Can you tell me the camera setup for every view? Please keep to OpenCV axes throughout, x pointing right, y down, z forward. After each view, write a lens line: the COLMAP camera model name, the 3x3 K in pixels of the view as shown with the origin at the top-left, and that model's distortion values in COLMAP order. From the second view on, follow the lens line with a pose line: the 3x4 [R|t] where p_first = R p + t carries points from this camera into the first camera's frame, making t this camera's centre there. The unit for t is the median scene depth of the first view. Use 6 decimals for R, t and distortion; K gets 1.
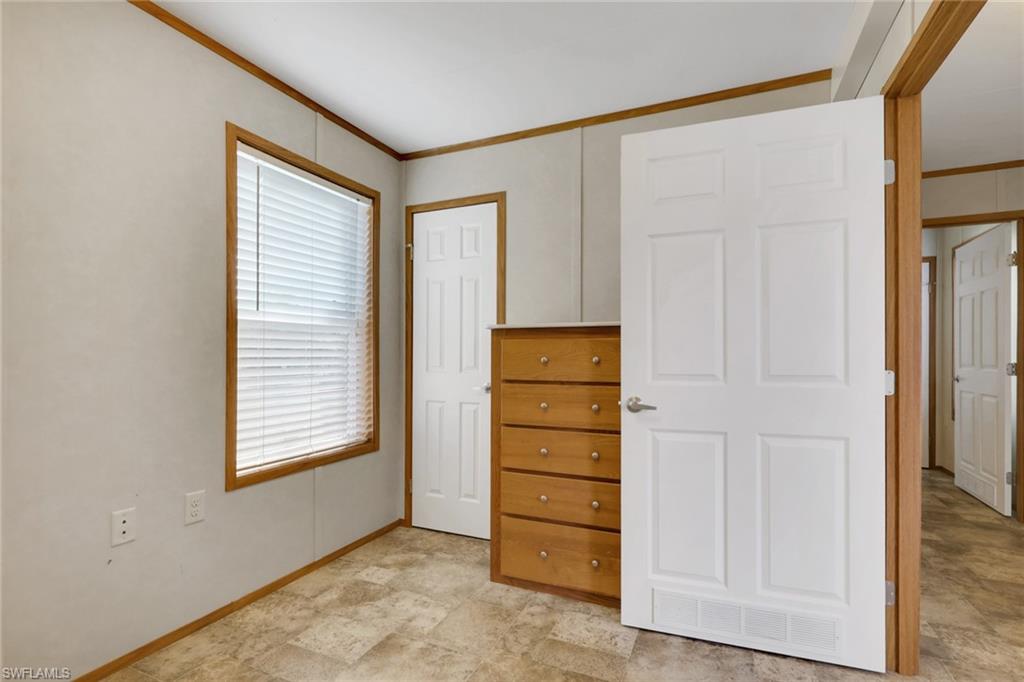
lens RADIAL K [[478.8, 0, 512.0], [0, 478.8, 341.0], [0, 0, 1]] dist [0.000500, 0.000132]
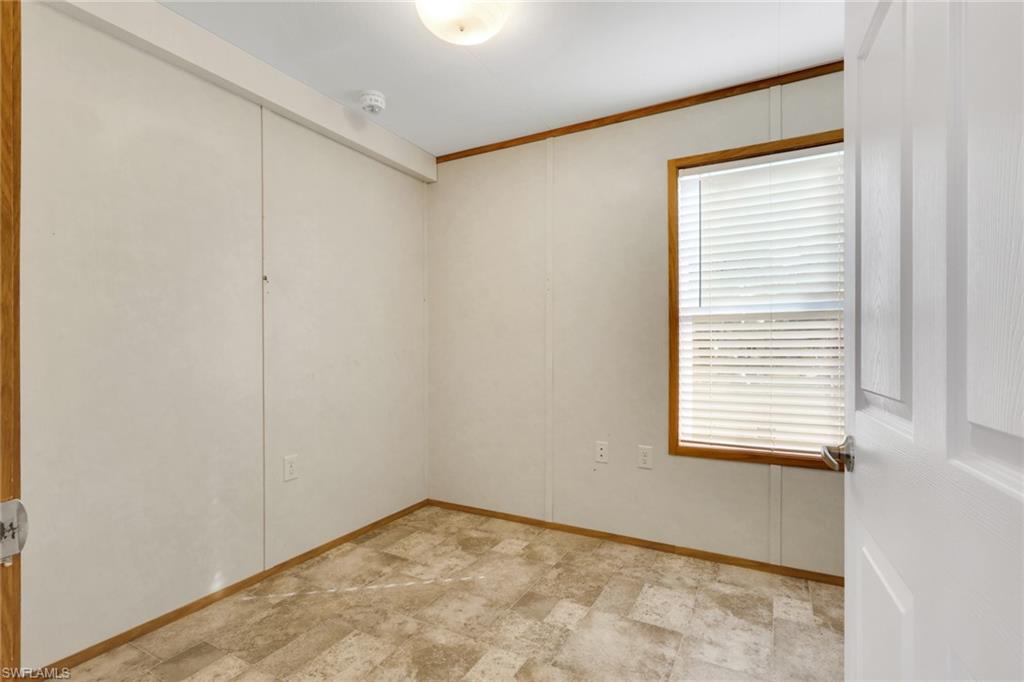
lens RADIAL K [[484.4, 0, 515.1], [0, 484.4, 345.2], [0, 0, 1]] dist [-0.000283, 0.000167]
pose [[-0.074112, -0.005869, -0.997233, 0.939844], [0.032212, 0.999447, -0.008276, 0.050242], [0.996730, -0.032737, -0.073882, 1.279500]]
